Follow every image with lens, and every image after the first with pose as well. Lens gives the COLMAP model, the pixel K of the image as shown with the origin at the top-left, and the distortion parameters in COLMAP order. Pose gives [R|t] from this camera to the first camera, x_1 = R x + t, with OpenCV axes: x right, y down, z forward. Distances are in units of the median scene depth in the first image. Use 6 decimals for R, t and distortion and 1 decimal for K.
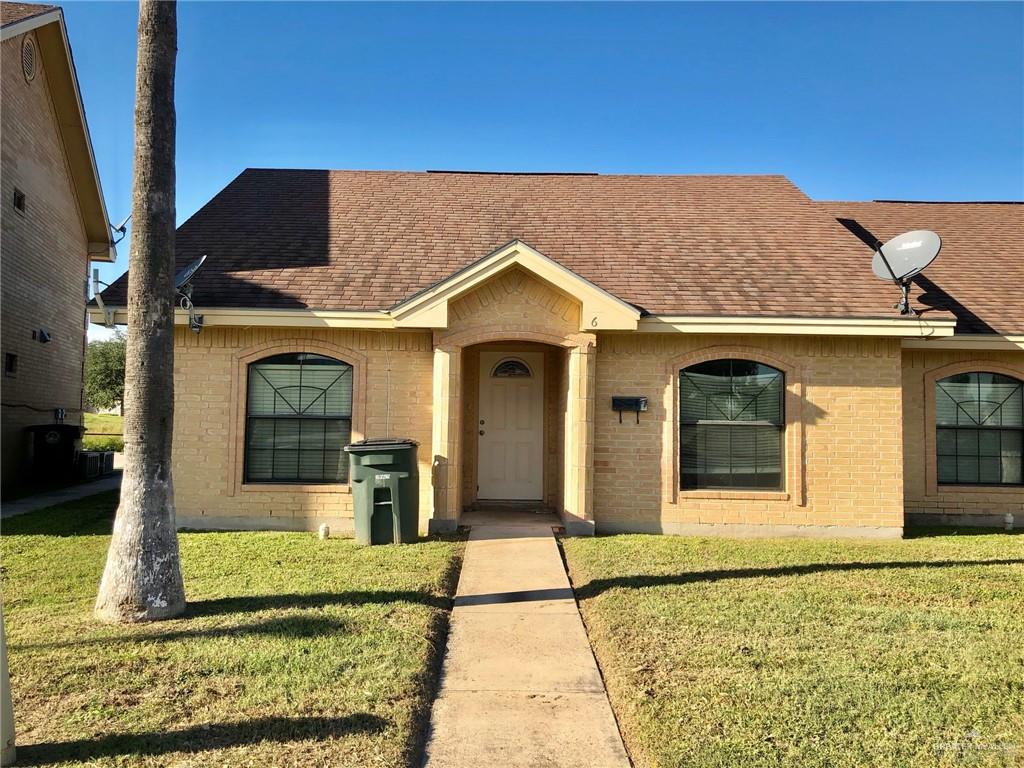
lens RADIAL K [[834.9, 0, 512.0], [0, 834.9, 384.0], [0, 0, 1]] dist [0.070513, -0.111291]
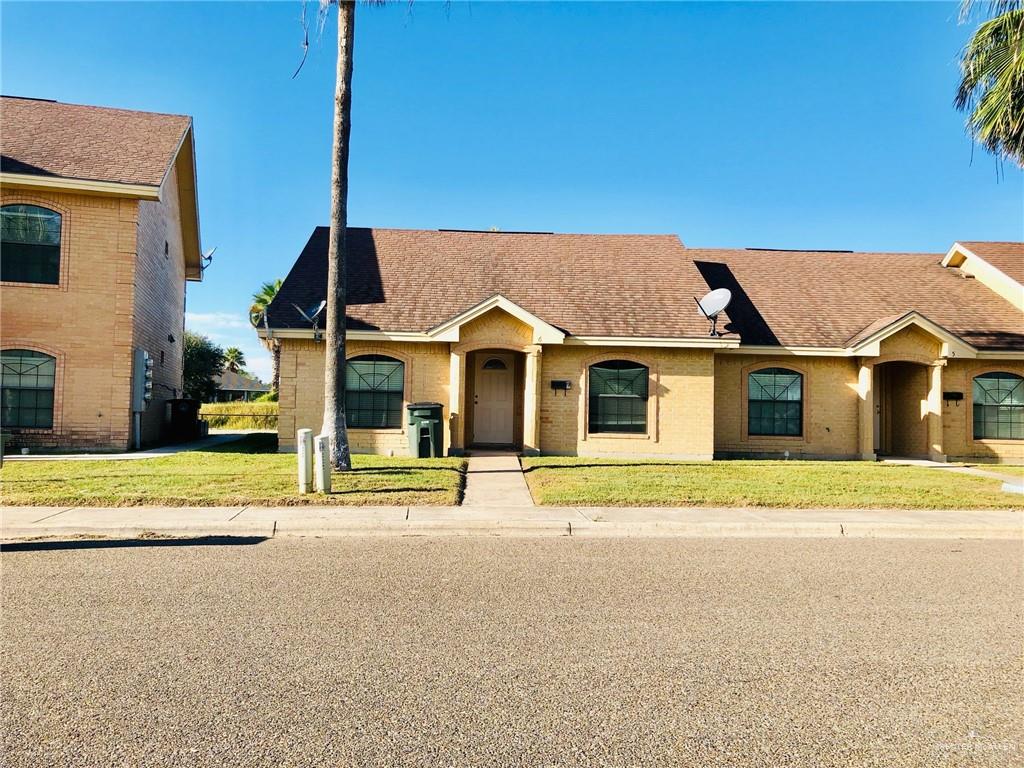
lens RADIAL K [[834.9, 0, 512.0], [0, 834.9, 384.0], [0, 0, 1]] dist [0.070513, -0.111291]
pose [[0.999798, 0.006499, 0.019004, 0.003480], [-0.006717, 0.999912, 0.011426, 0.002683], [-0.018928, -0.011551, 0.999754, -0.773452]]
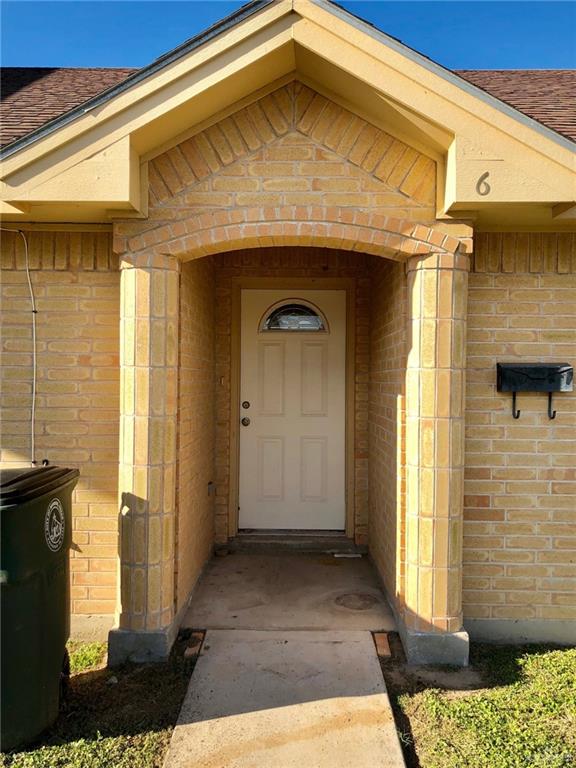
lens RADIAL K [[627.6, 0, 288.0], [0, 627.6, 384.0], [0, 0, 1]] dist [0.010546, 0.007892]
pose [[0.999675, -0.005669, -0.024843, 0.008462], [0.006957, 0.998618, 0.052094, 0.007551], [0.024513, -0.052250, 0.998333, 0.641904]]
